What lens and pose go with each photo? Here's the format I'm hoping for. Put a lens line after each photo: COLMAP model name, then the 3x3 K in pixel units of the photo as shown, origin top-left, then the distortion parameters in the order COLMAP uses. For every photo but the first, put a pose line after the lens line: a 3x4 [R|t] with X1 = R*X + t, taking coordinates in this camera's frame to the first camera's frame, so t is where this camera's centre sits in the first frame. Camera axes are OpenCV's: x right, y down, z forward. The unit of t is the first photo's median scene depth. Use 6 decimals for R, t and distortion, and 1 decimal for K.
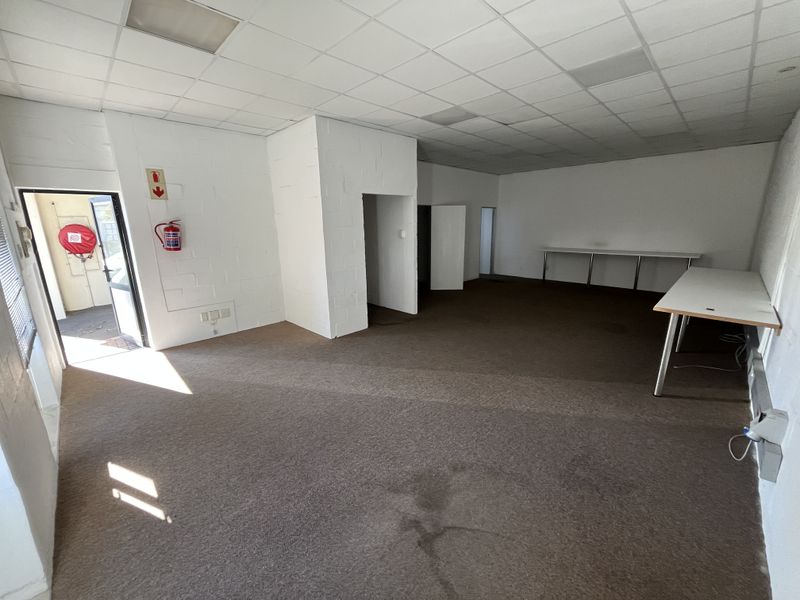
lens RADIAL K [[323.9, 0, 396.1], [0, 323.9, 300.7], [0, 0, 1]] dist [-0.002500, -0.000378]
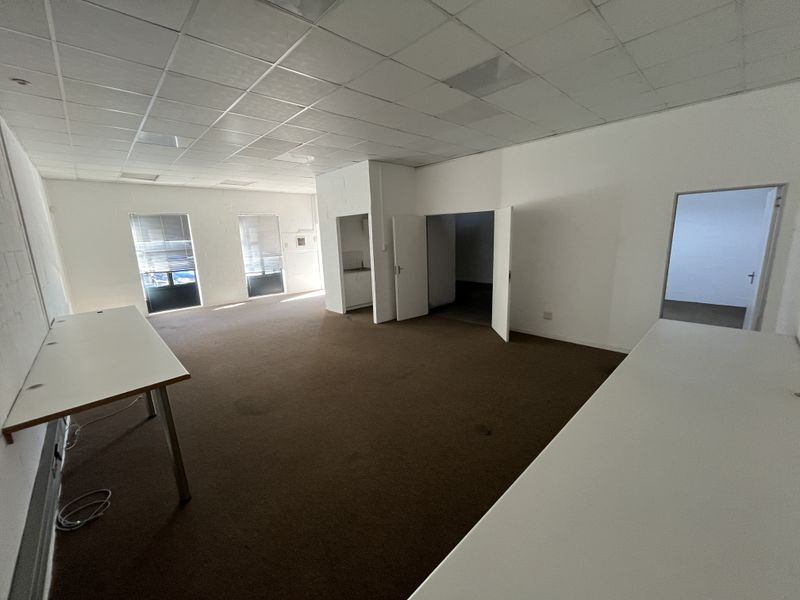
lens RADIAL K [[323.9, 0, 395.8], [0, 323.9, 299.7], [0, 0, 1]] dist [-0.002500, -0.000378]
pose [[-0.030847, 0.216336, -0.975832, 1.535451], [-0.200790, 0.955053, 0.218076, -0.400057], [0.979149, 0.202664, 0.013978, 1.501987]]
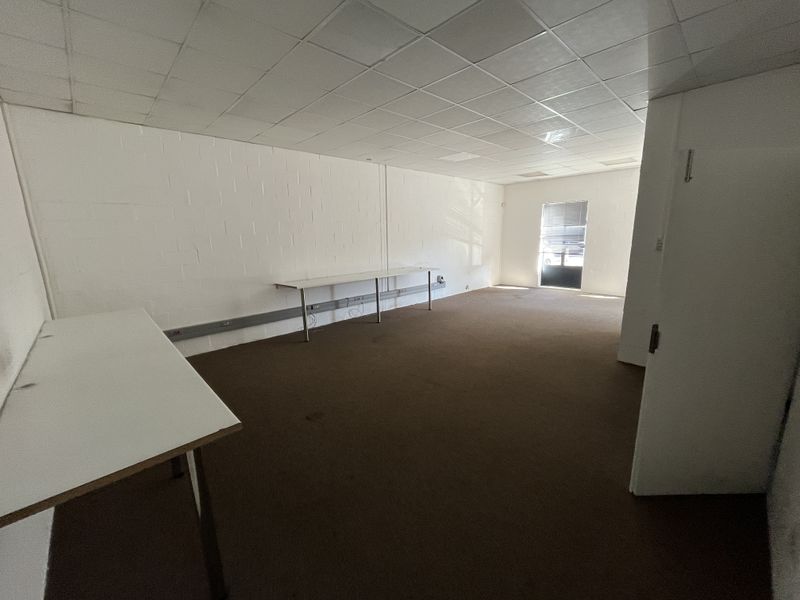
lens RADIAL K [[323.9, 0, 397.1], [0, 323.9, 299.2], [0, 0, 1]] dist [-0.002500, -0.000378]
pose [[-0.998822, 0.037012, 0.031392, 0.718810], [0.046825, 0.904990, 0.422848, -0.561570], [-0.012759, 0.423820, -0.905657, 2.280167]]
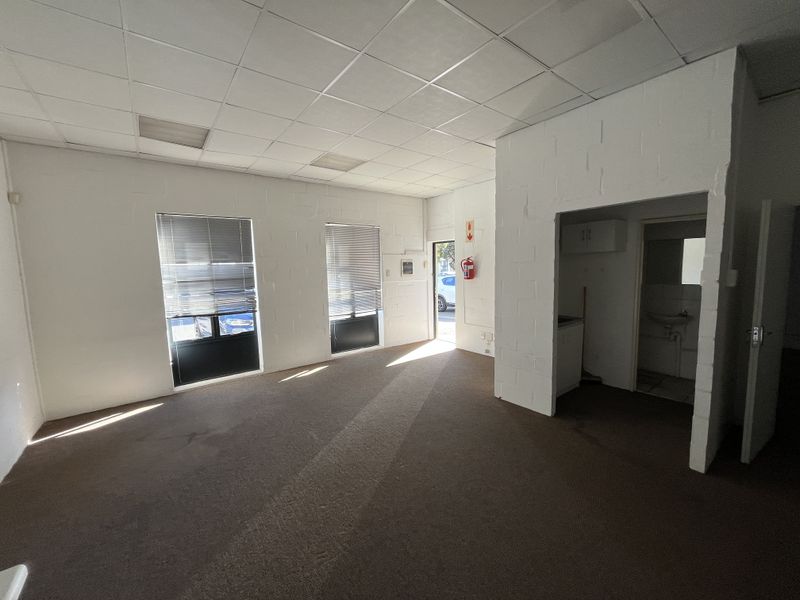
lens RADIAL K [[323.9, 0, 398.6], [0, 323.9, 300.5], [0, 0, 1]] dist [-0.002500, -0.000378]
pose [[-0.123570, 0.123276, -0.984649, 0.704472], [-0.205959, 0.967461, 0.146971, -0.217156], [0.970727, 0.220959, -0.094160, 0.906048]]
